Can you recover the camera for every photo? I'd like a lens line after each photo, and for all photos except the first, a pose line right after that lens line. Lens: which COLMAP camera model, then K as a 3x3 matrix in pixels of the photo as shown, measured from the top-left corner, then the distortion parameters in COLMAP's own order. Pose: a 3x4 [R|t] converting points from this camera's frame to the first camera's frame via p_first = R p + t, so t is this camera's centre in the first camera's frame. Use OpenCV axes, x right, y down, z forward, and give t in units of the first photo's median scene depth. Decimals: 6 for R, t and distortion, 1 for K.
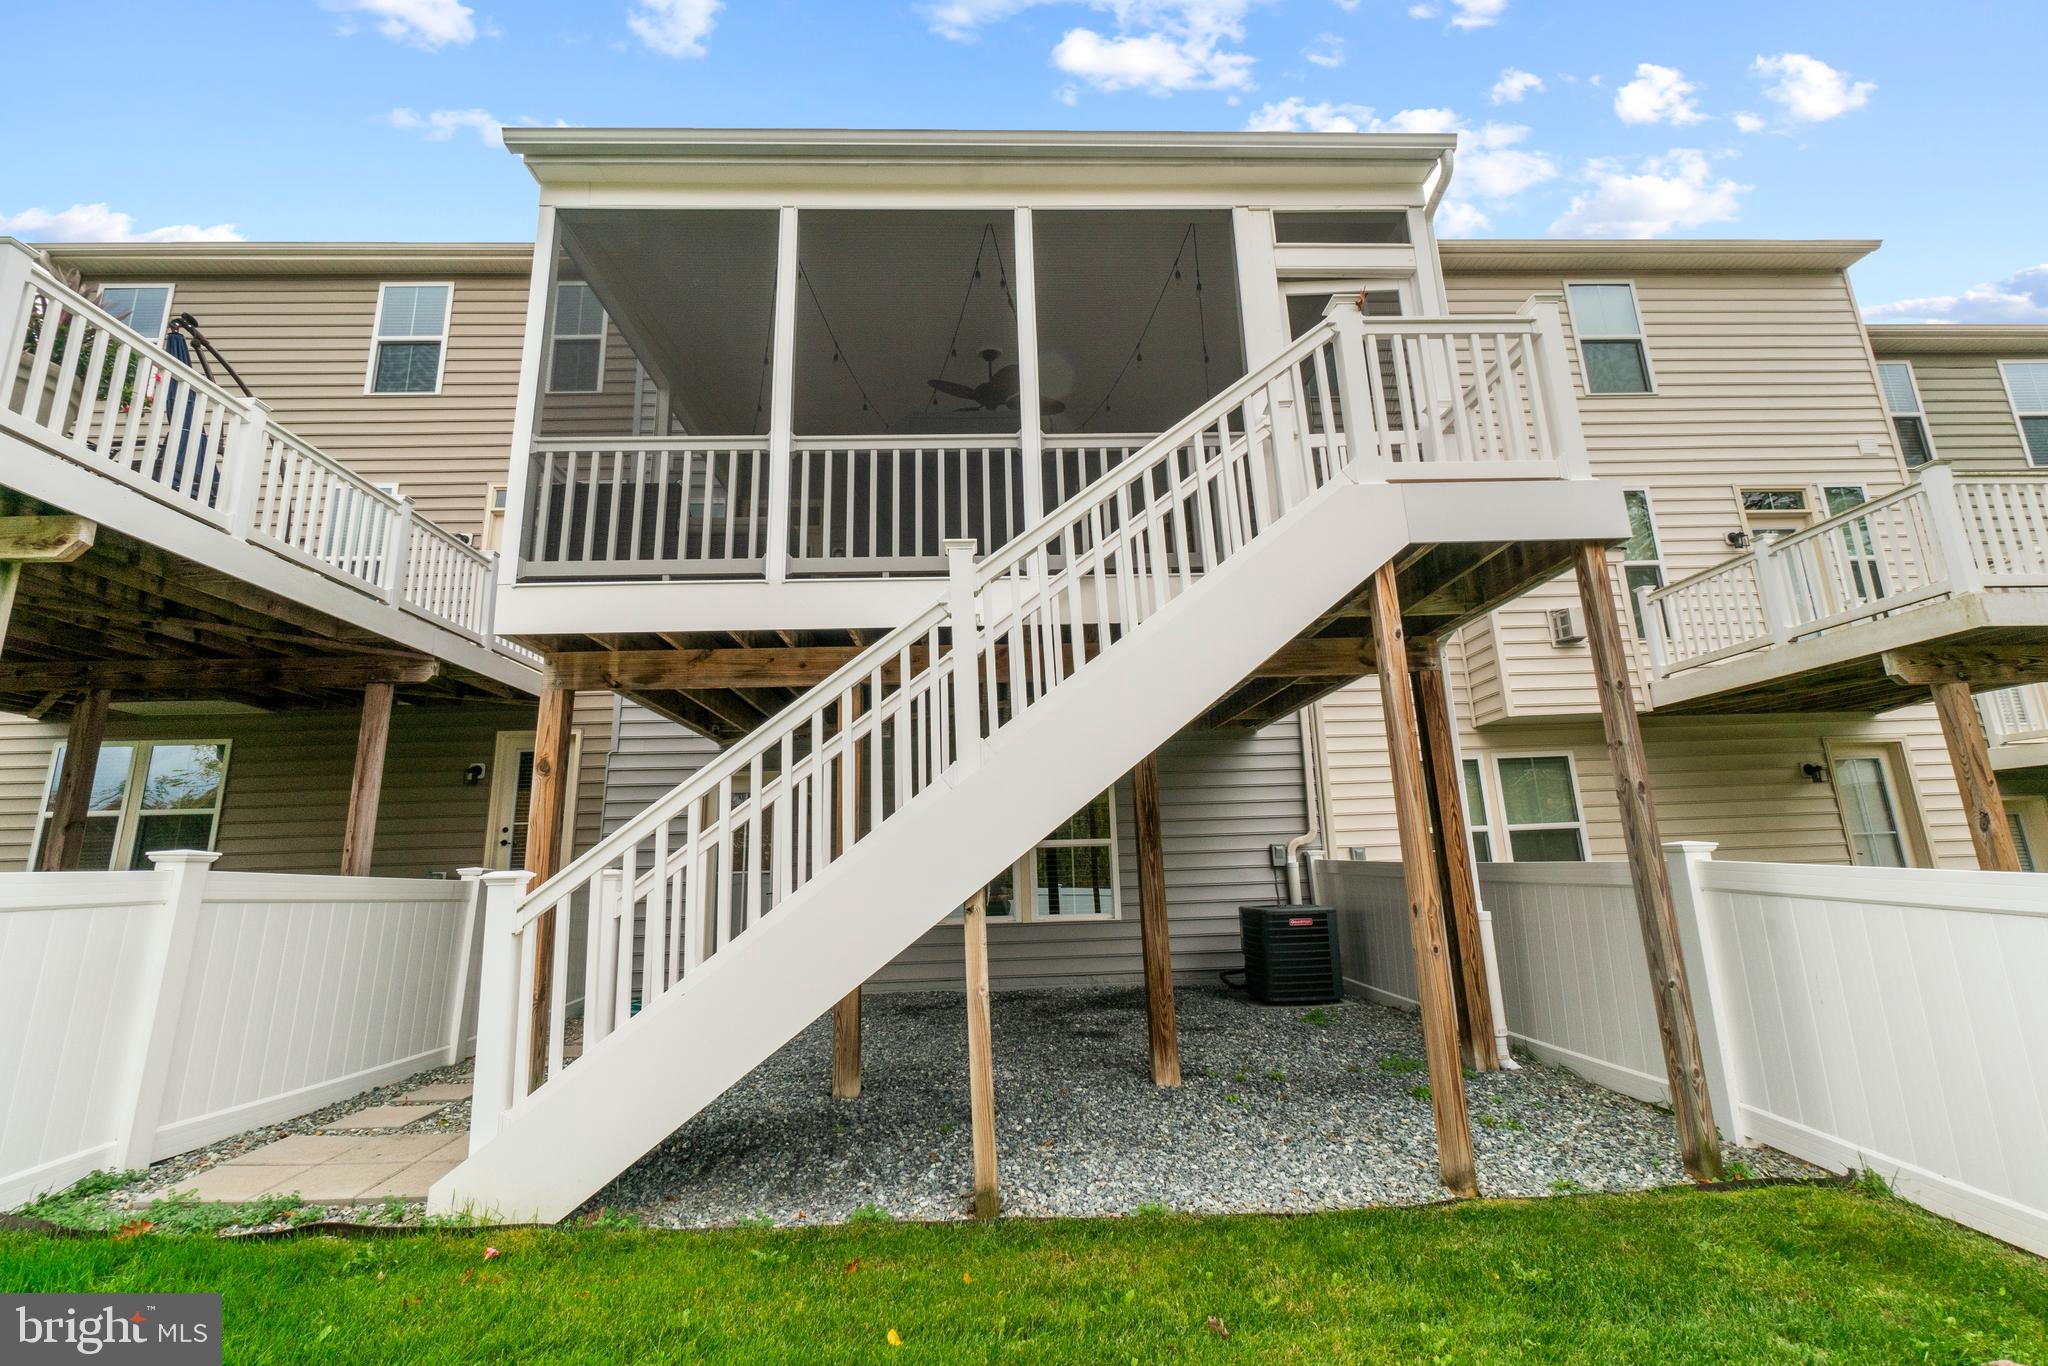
lens RADIAL K [[877.2, 0, 1018.9], [0, 877.2, 669.2], [0, 0, 1]] dist [-0.001980, 0.000021]
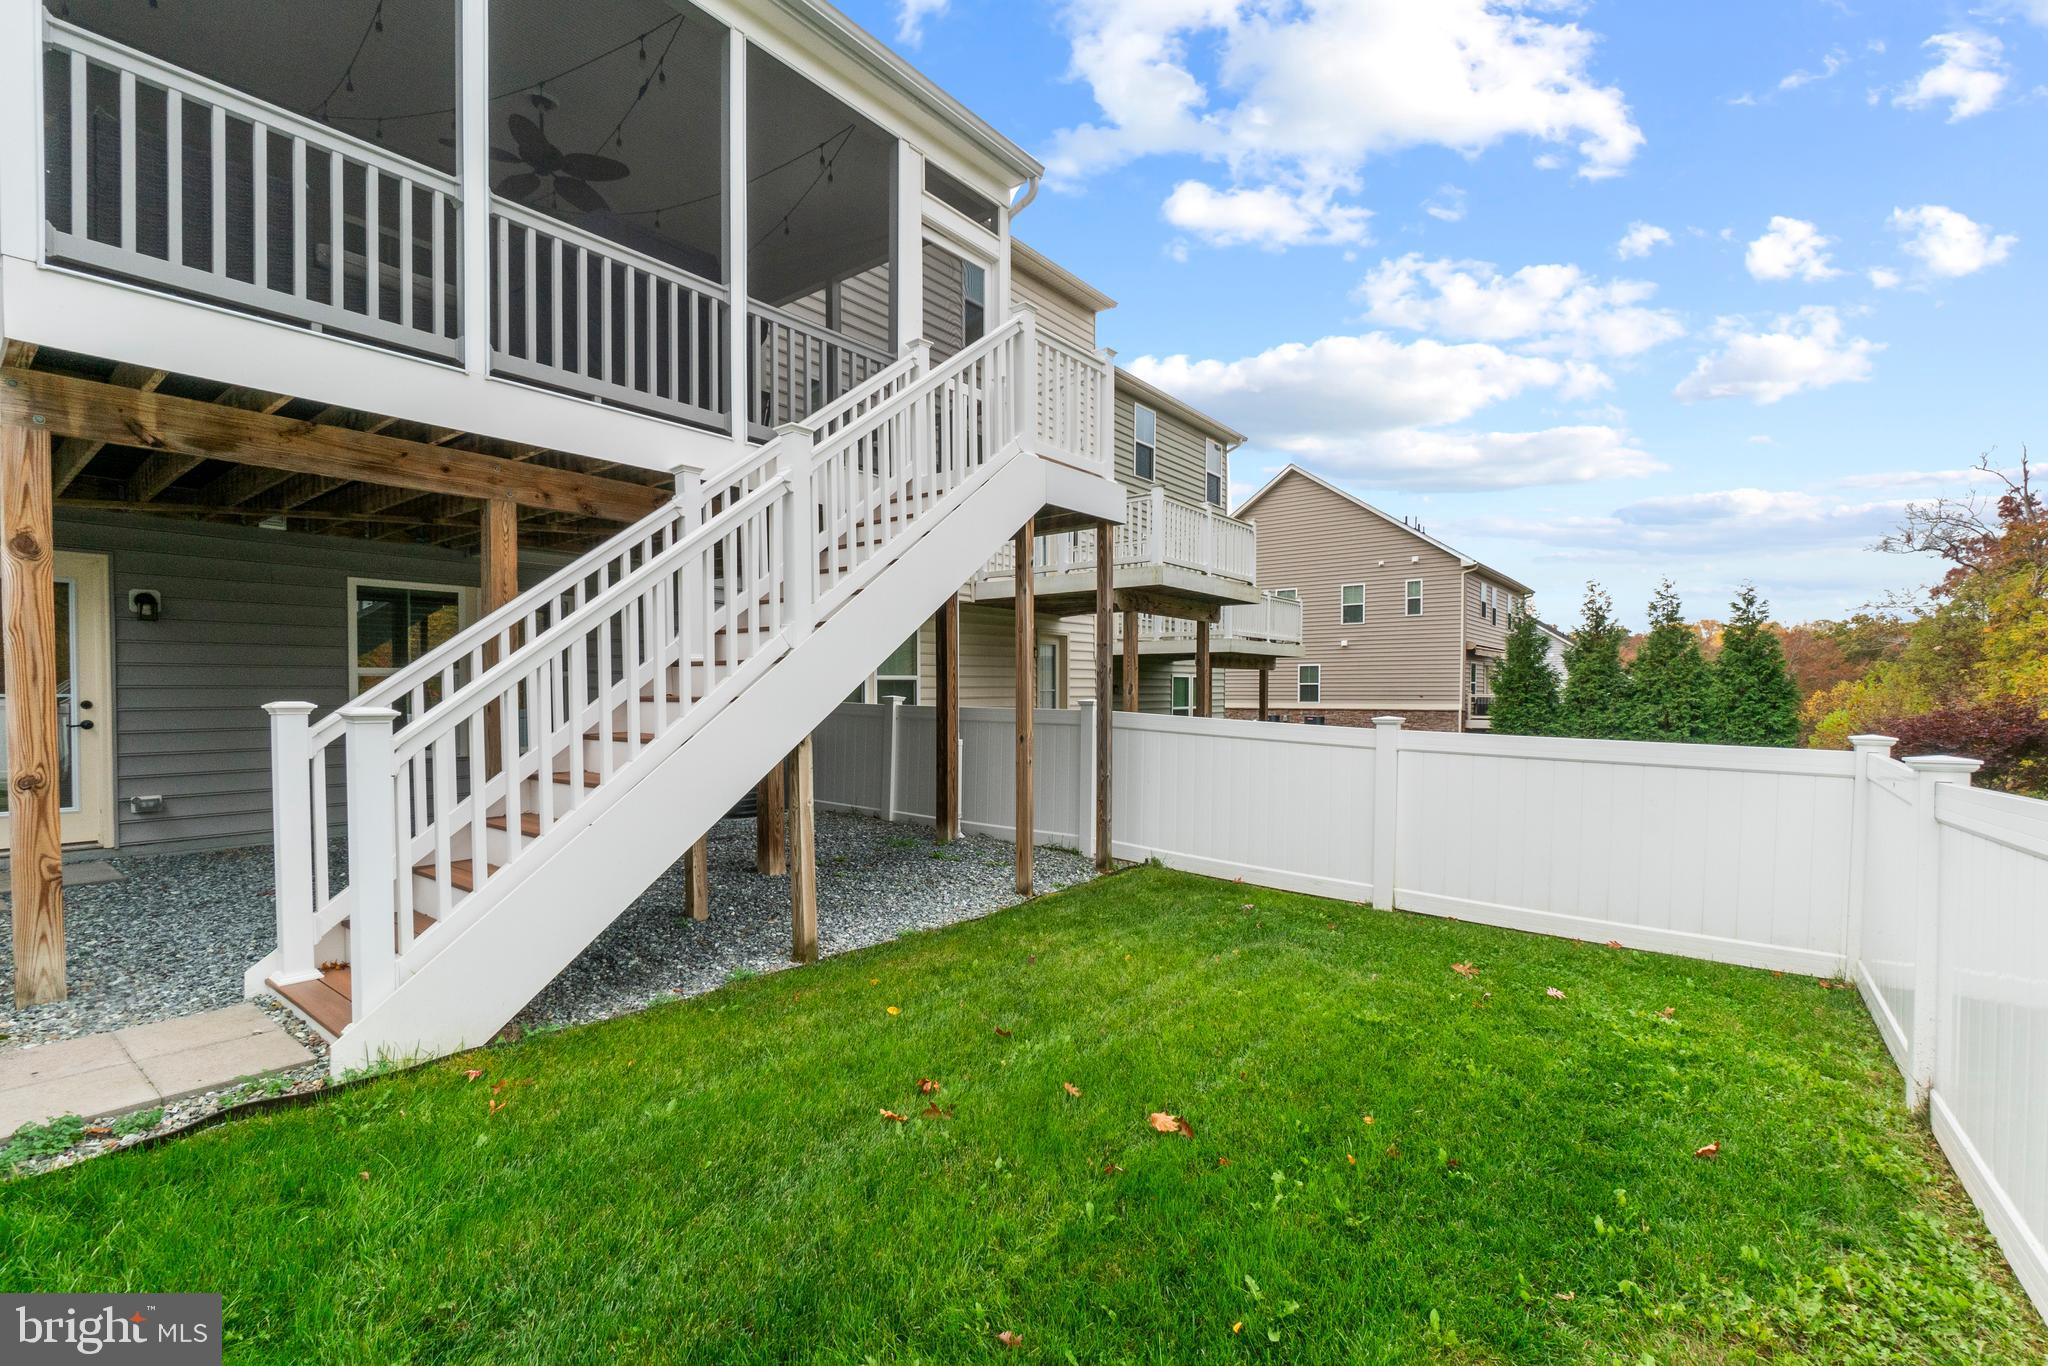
lens RADIAL K [[897.9, 0, 1018.5], [0, 897.9, 710.1], [0, 0, 1]] dist [-0.003803, -0.000938]
pose [[0.648291, 0.013704, 0.761269, -0.563337], [-0.190432, 0.970979, 0.144692, -0.009481], [-0.737193, -0.238773, 0.632087, -0.016414]]
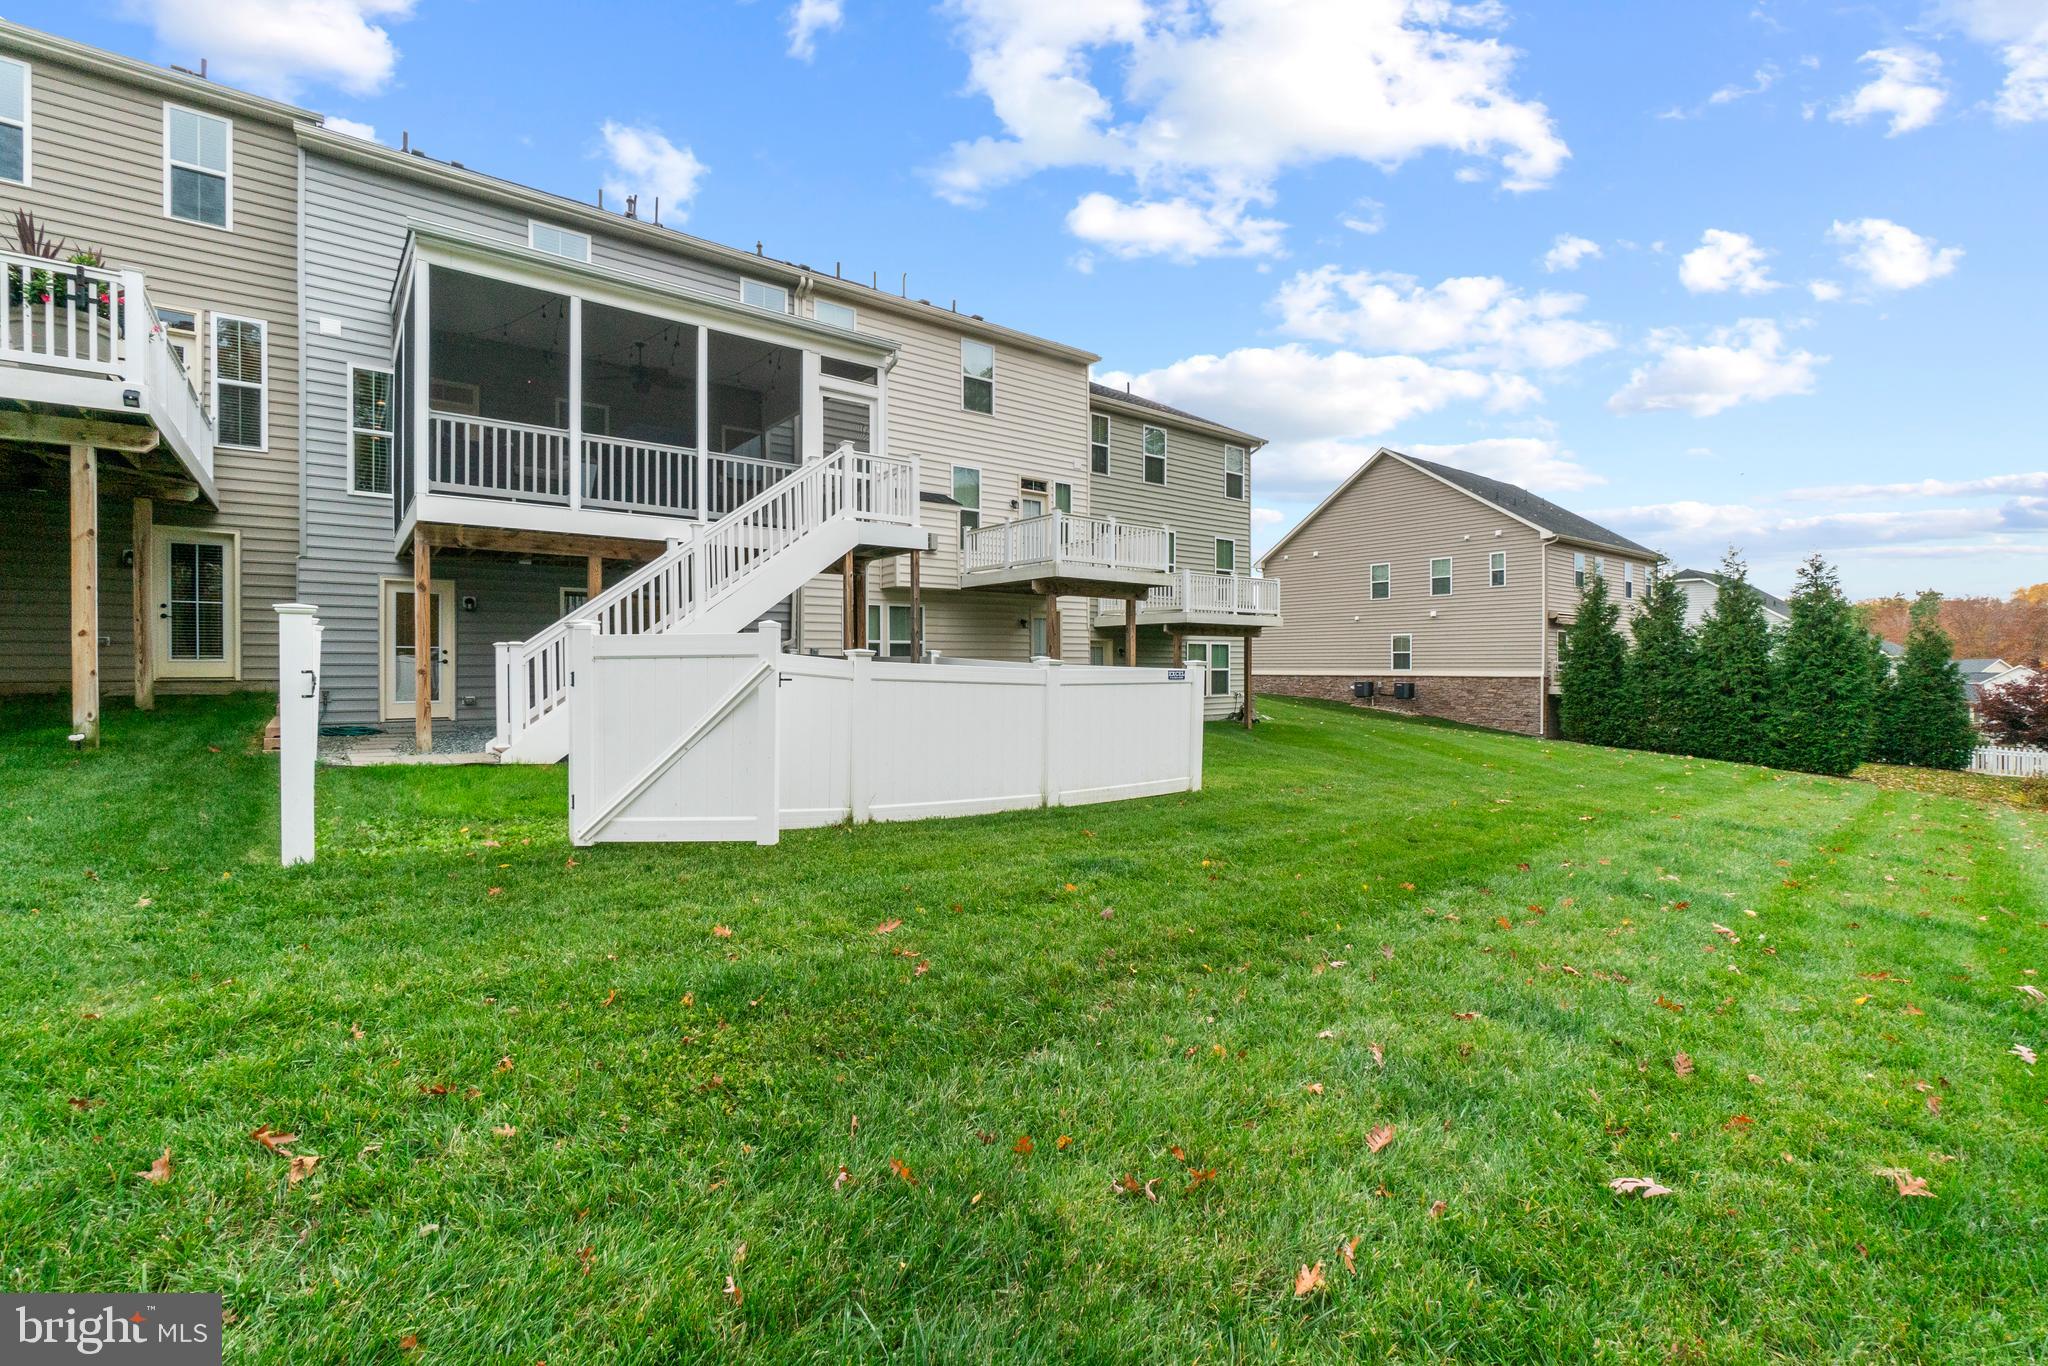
lens RADIAL K [[877.2, 0, 1018.9], [0, 877.2, 669.2], [0, 0, 1]] dist [-0.001980, 0.000021]
pose [[0.811342, 0.028414, 0.583881, -0.591045], [-0.156727, 0.972824, 0.170442, -0.235641], [-0.563170, -0.229796, 0.793746, -1.239802]]
